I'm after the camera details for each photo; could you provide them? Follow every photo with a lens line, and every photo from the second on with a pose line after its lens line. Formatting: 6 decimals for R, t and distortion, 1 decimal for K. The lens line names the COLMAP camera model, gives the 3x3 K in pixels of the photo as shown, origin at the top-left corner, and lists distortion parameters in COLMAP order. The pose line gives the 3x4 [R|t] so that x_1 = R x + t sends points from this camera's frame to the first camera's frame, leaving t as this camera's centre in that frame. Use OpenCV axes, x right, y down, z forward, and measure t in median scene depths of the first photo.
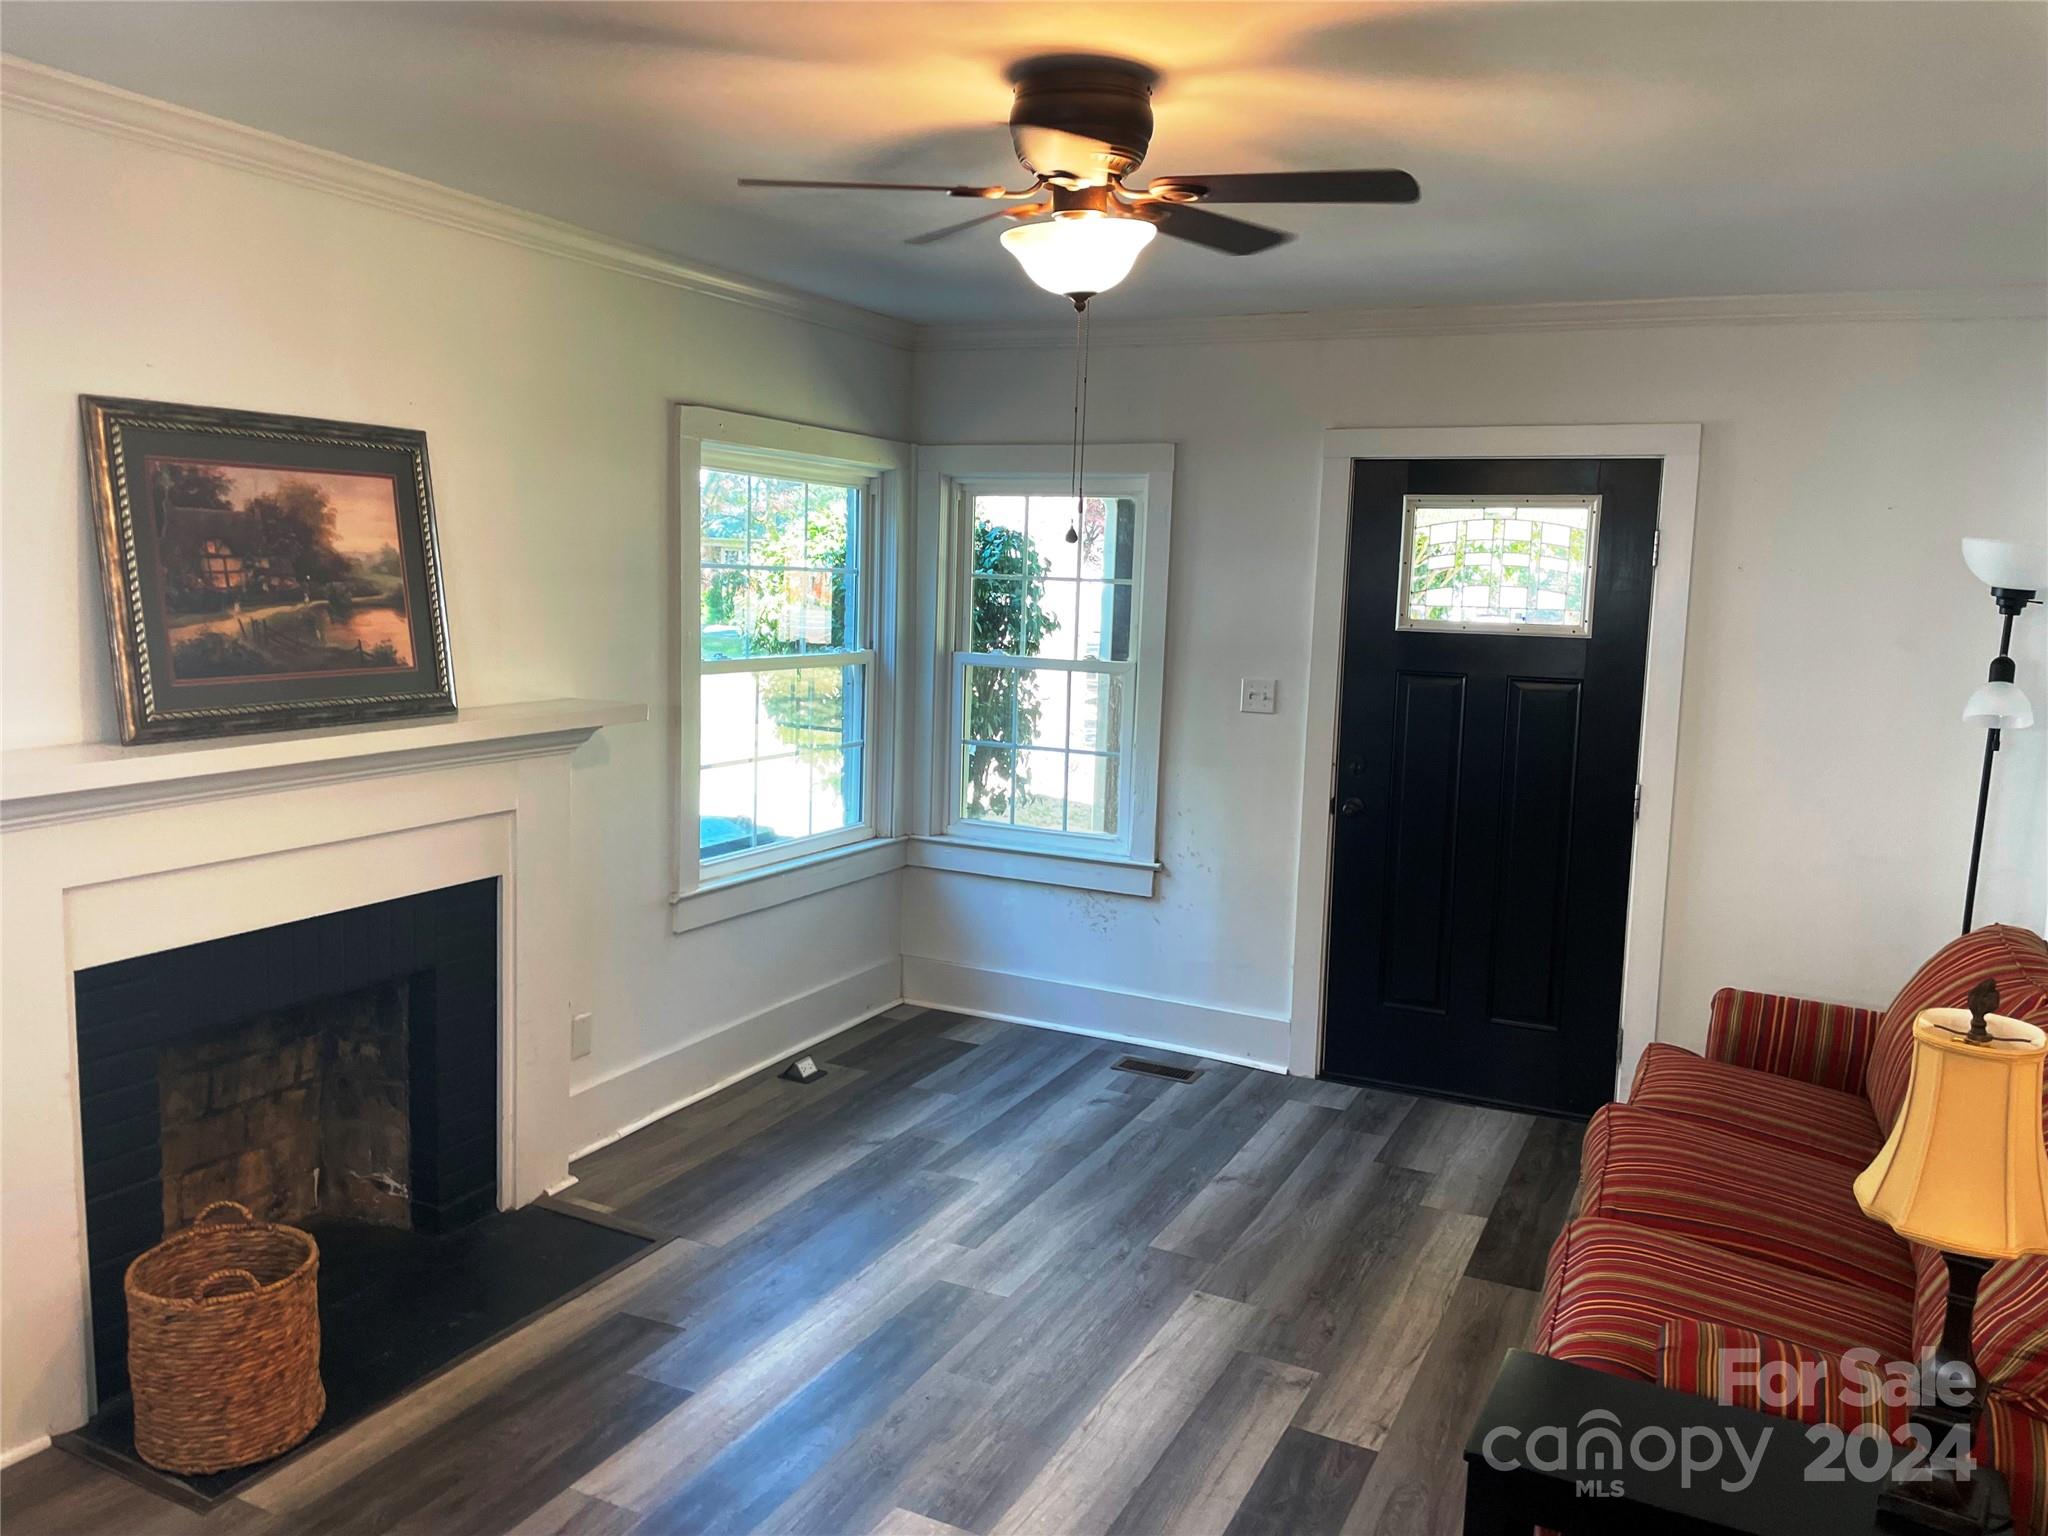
lens RADIAL K [[1557.0, 0, 944.3], [0, 1557.0, 796.2], [0, 0, 1]] dist [0.067678, -0.092385]
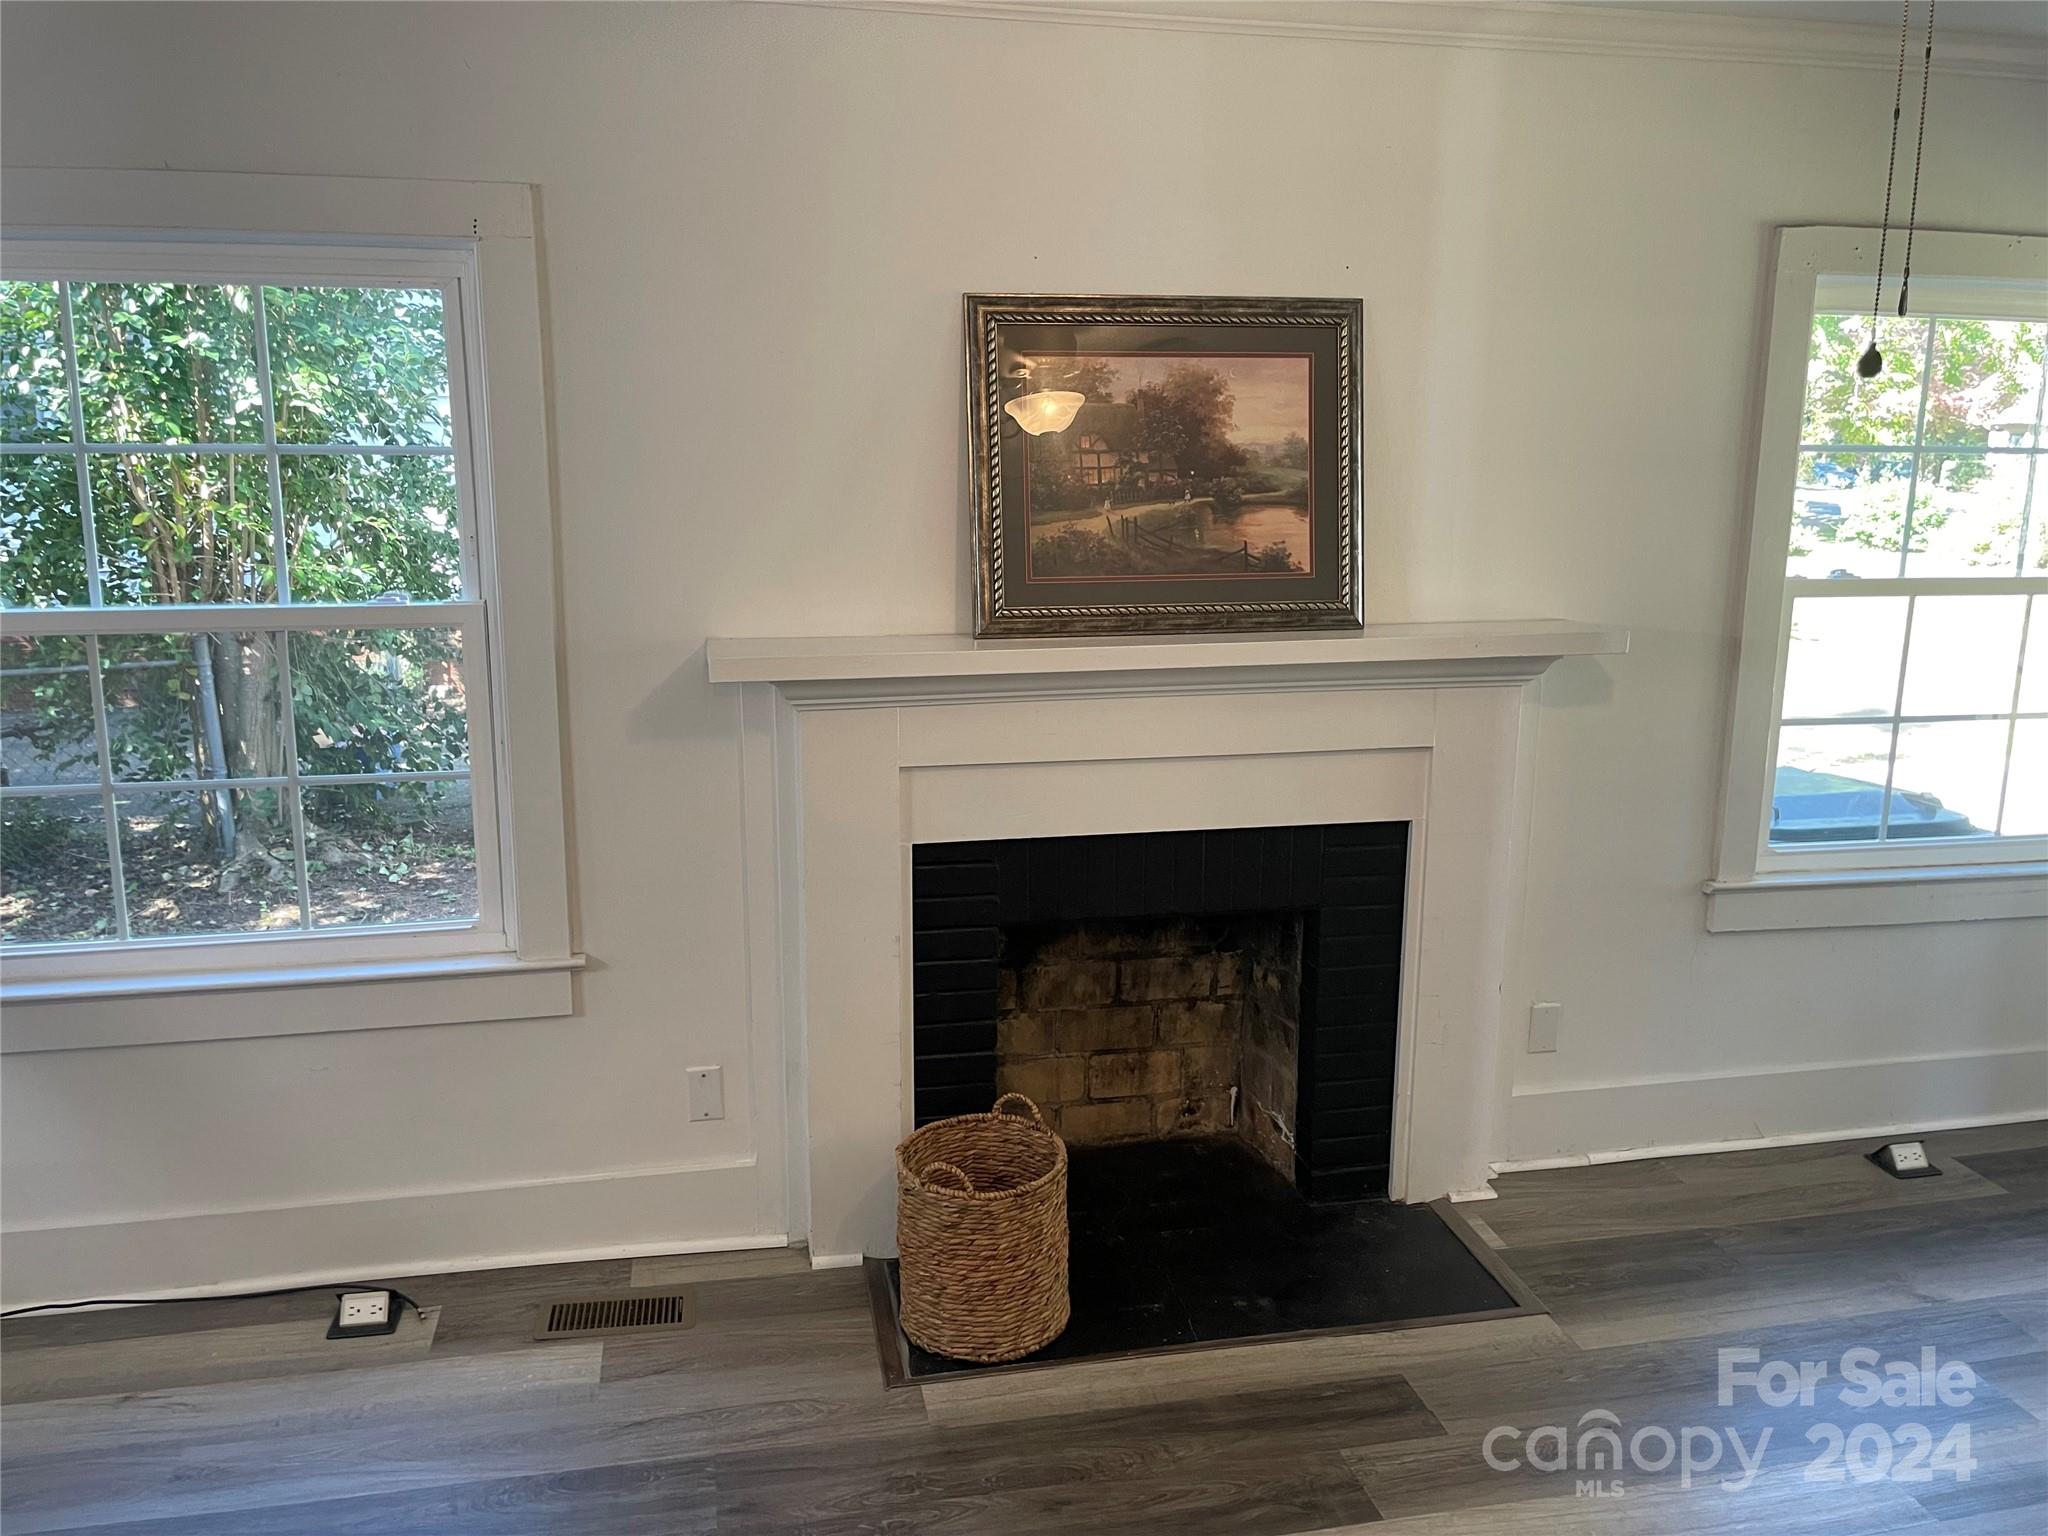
lens RADIAL K [[1557.0, 0, 1029.8], [0, 1557.0, 757.2], [0, 0, 1]] dist [0.067678, -0.092385]
pose [[0.635928, 0.141945, -0.758582, 0.239705], [-0.102598, 0.989765, 0.099194, -0.050029], [0.764898, 0.014749, 0.643983, 0.308097]]
